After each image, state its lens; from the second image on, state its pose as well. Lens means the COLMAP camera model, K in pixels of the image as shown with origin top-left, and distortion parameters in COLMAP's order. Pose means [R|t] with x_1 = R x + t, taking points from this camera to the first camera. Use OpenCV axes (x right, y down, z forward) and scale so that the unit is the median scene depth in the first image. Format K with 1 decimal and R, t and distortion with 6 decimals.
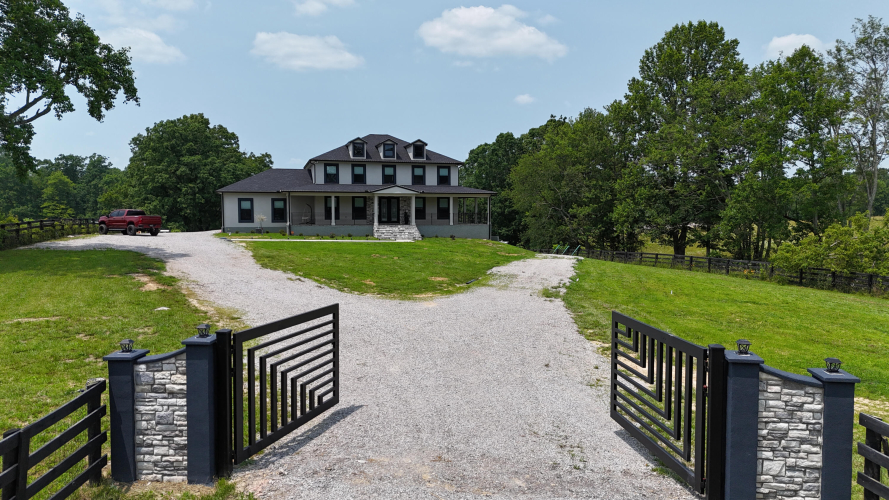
lens RADIAL K [[636.7, 0, 444.5], [0, 636.7, 250.0], [0, 0, 1]] dist [0.082806, -0.082123]
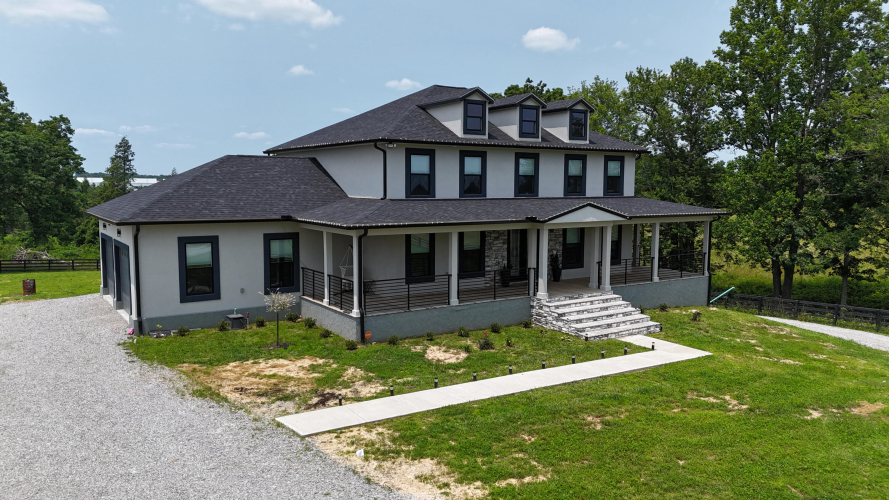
lens RADIAL K [[636.7, 0, 444.5], [0, 636.7, 250.0], [0, 0, 1]] dist [0.082806, -0.082123]
pose [[0.943356, -0.031687, 0.330266, -0.294911], [0.019059, 0.998961, 0.041405, -0.084760], [-0.331235, -0.032765, 0.942979, 0.590500]]
